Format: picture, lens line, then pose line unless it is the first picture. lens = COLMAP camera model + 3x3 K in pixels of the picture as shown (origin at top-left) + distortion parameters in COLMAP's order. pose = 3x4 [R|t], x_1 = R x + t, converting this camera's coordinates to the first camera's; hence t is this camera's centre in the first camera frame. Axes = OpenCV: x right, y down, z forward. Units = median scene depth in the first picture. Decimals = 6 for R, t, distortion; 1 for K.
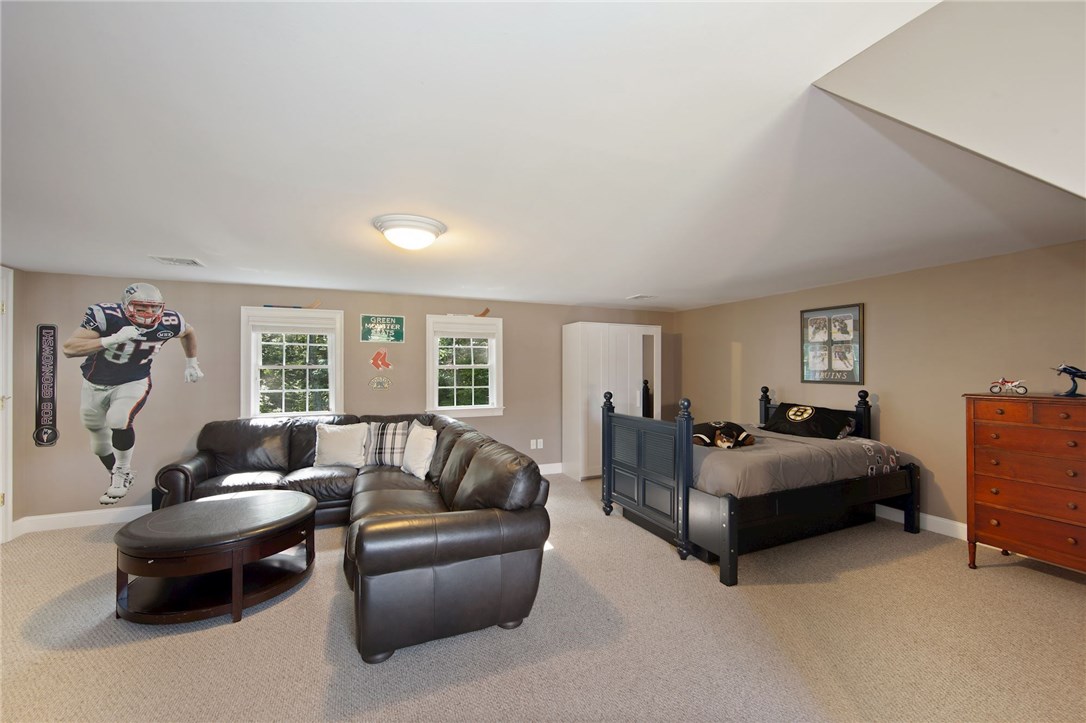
lens RADIAL K [[433.0, 0, 544.6], [0, 433.0, 364.6], [0, 0, 1]] dist [-0.014221, -0.000044]
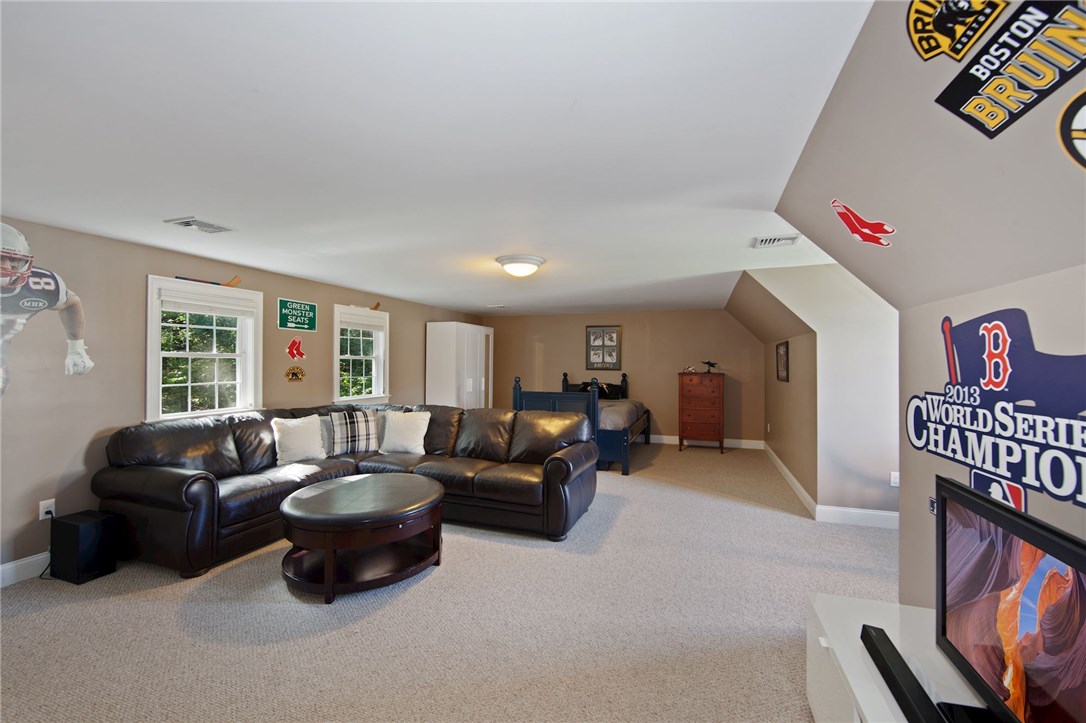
lens RADIAL K [[433.0, 0, 550.6], [0, 433.0, 363.5], [0, 0, 1]] dist [-0.014221, -0.000044]
pose [[0.690433, 0.003131, 0.723390, -0.763126], [-0.012550, 0.999892, 0.007650, 0.007189], [-0.723288, -0.014361, 0.690398, -0.040245]]
